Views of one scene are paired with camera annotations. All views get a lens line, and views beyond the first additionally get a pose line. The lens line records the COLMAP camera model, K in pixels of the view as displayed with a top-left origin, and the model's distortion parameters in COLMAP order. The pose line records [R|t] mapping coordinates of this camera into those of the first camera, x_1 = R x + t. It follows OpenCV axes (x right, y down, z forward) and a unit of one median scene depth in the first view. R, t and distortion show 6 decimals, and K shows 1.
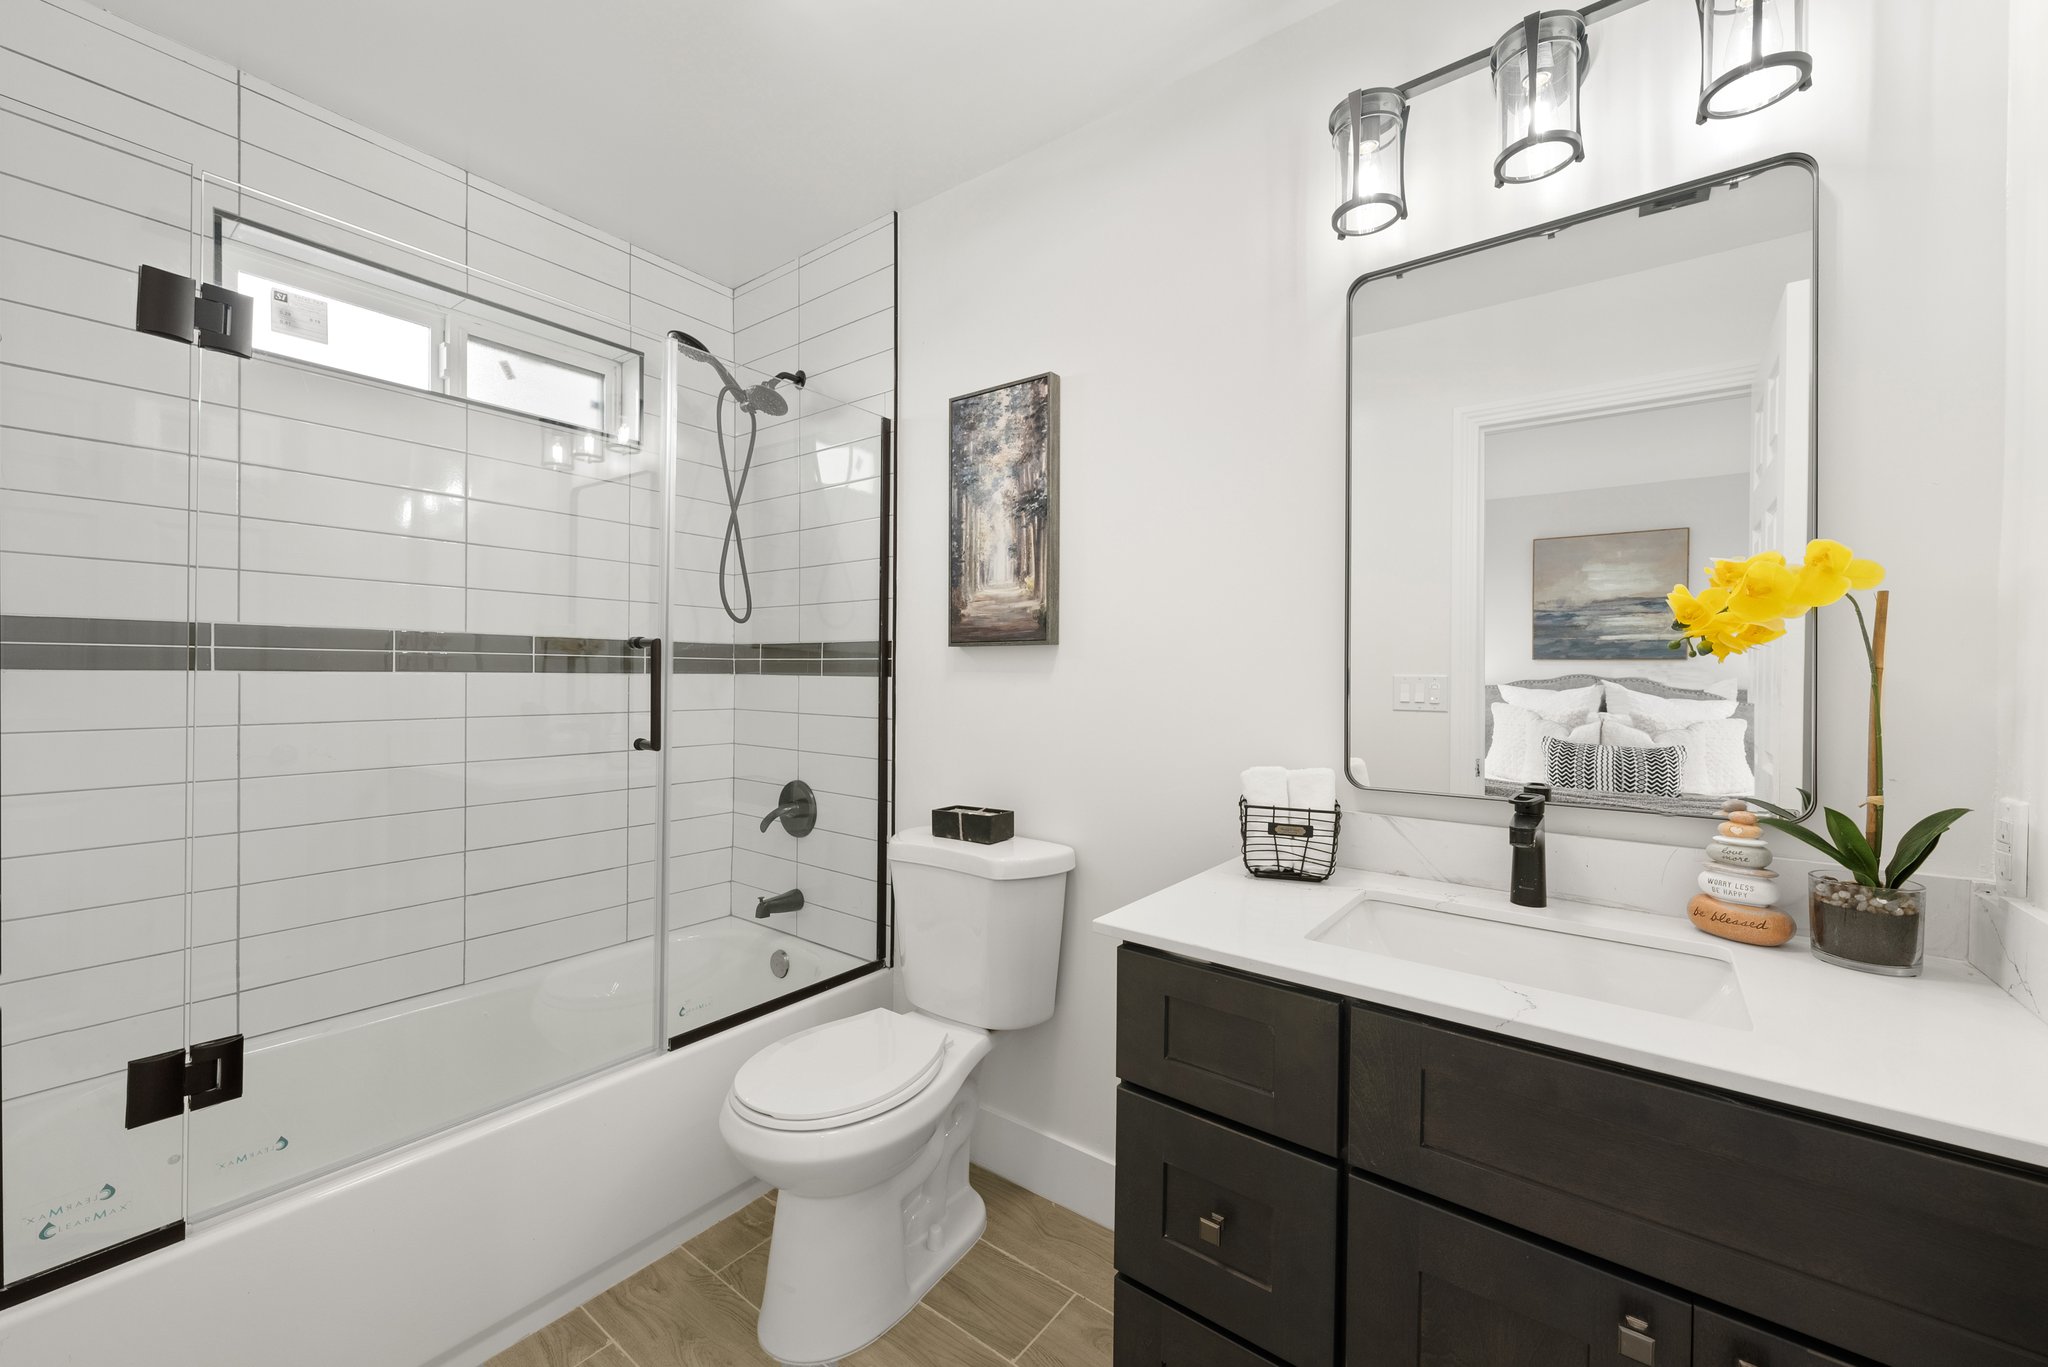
lens RADIAL K [[799.7, 0, 1023.2], [0, 799.7, 677.7], [0, 0, 1]] dist [-0.000720, -0.000013]
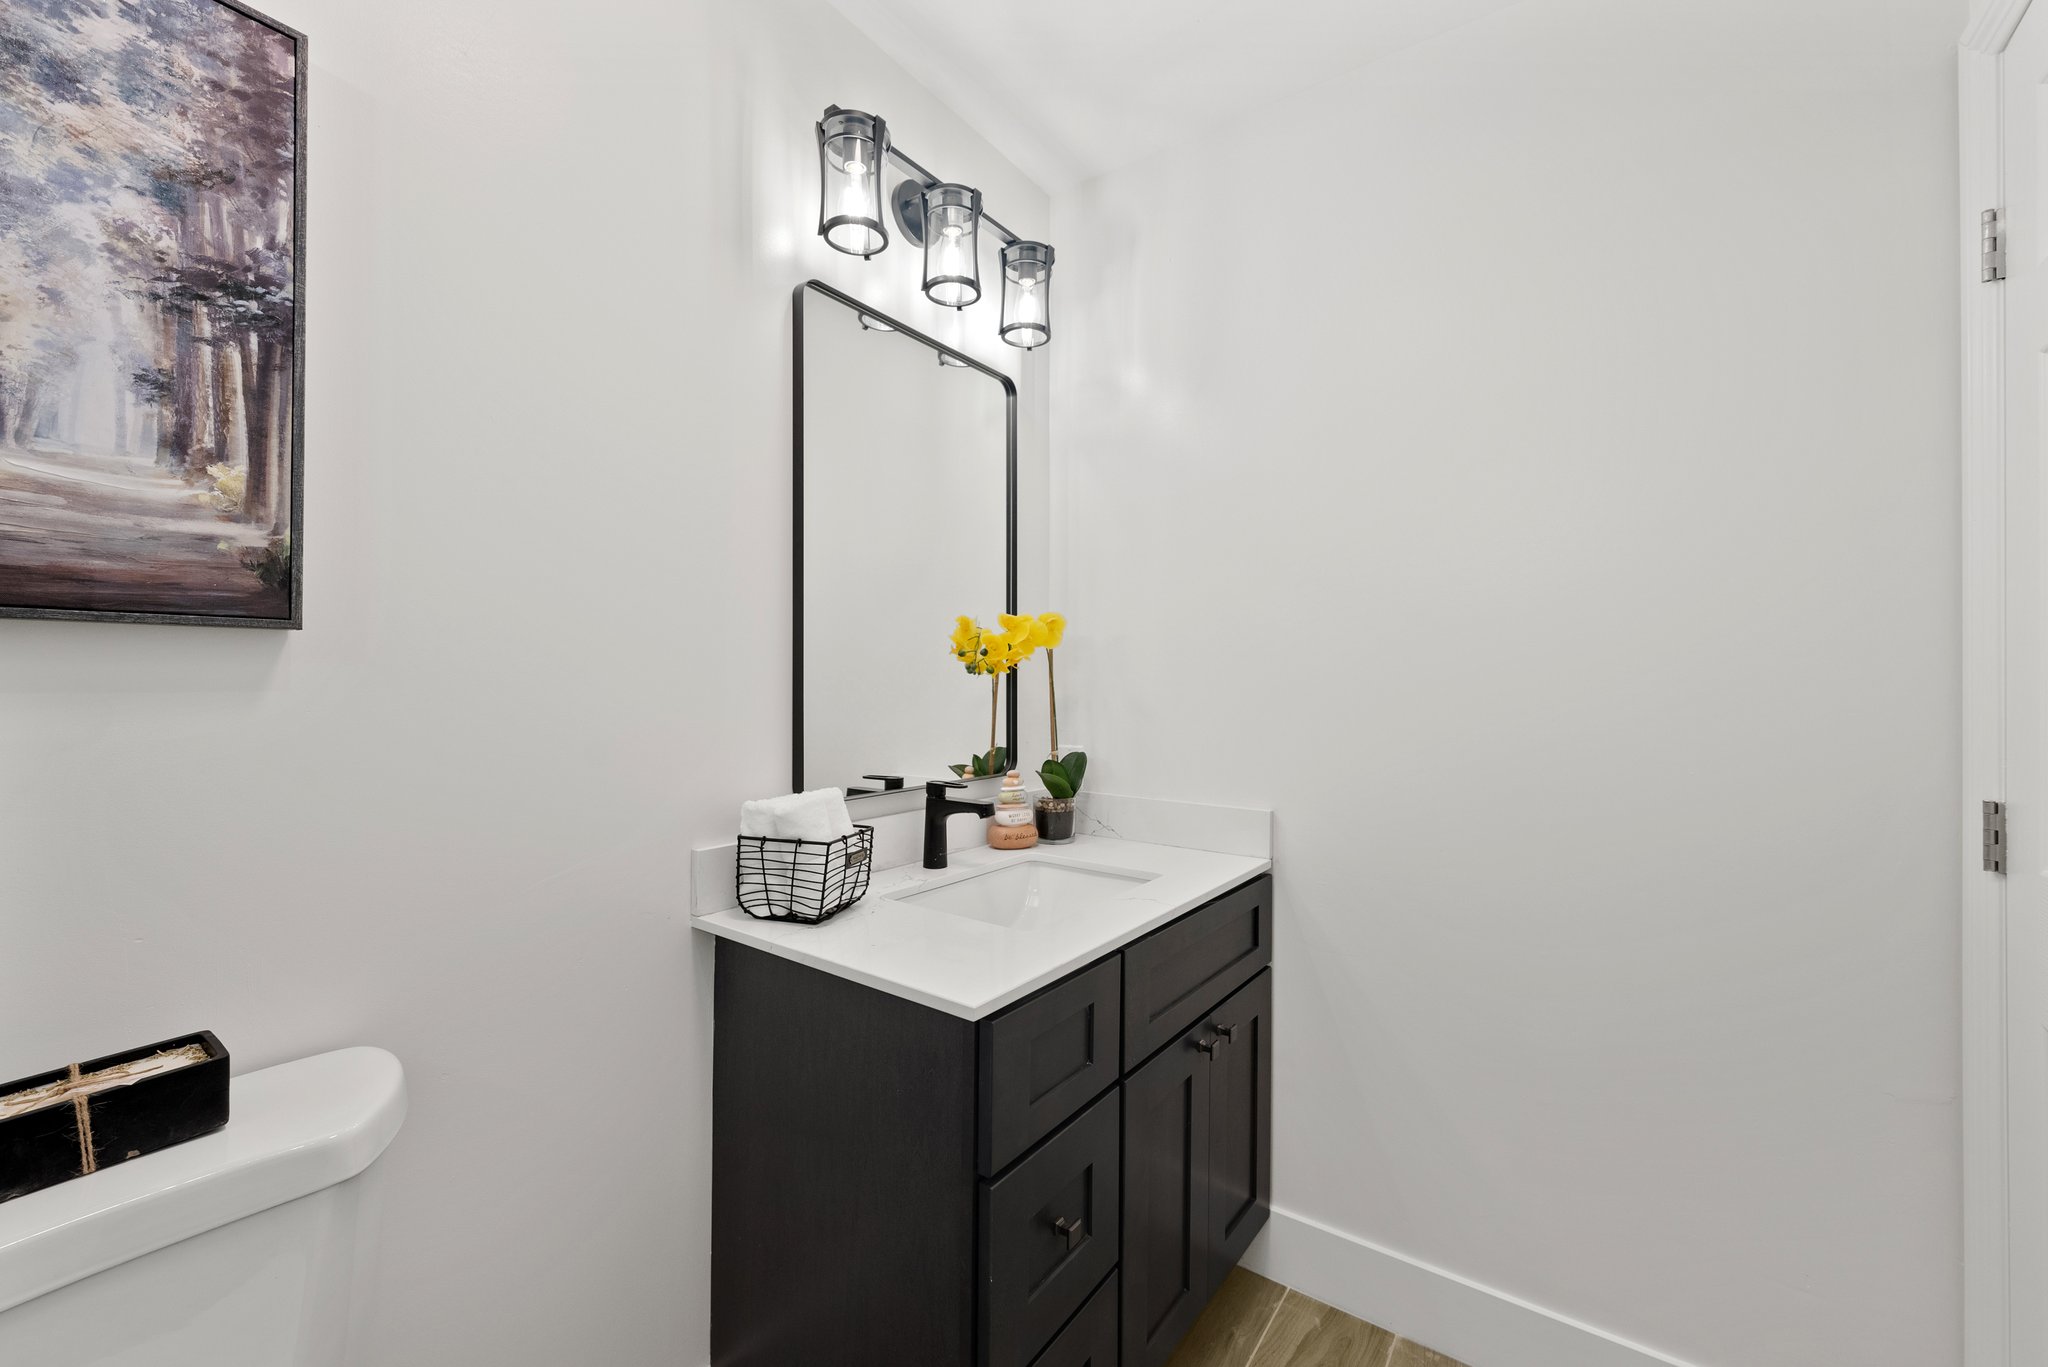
lens RADIAL K [[799.7, 0, 1023.2], [0, 799.7, 677.7], [0, 0, 1]] dist [-0.000720, -0.000013]
pose [[-0.024166, -0.006167, 0.999689, -0.427020], [-0.005301, 0.999968, 0.006041, -0.018266], [-0.999694, -0.005153, -0.024198, 0.583394]]
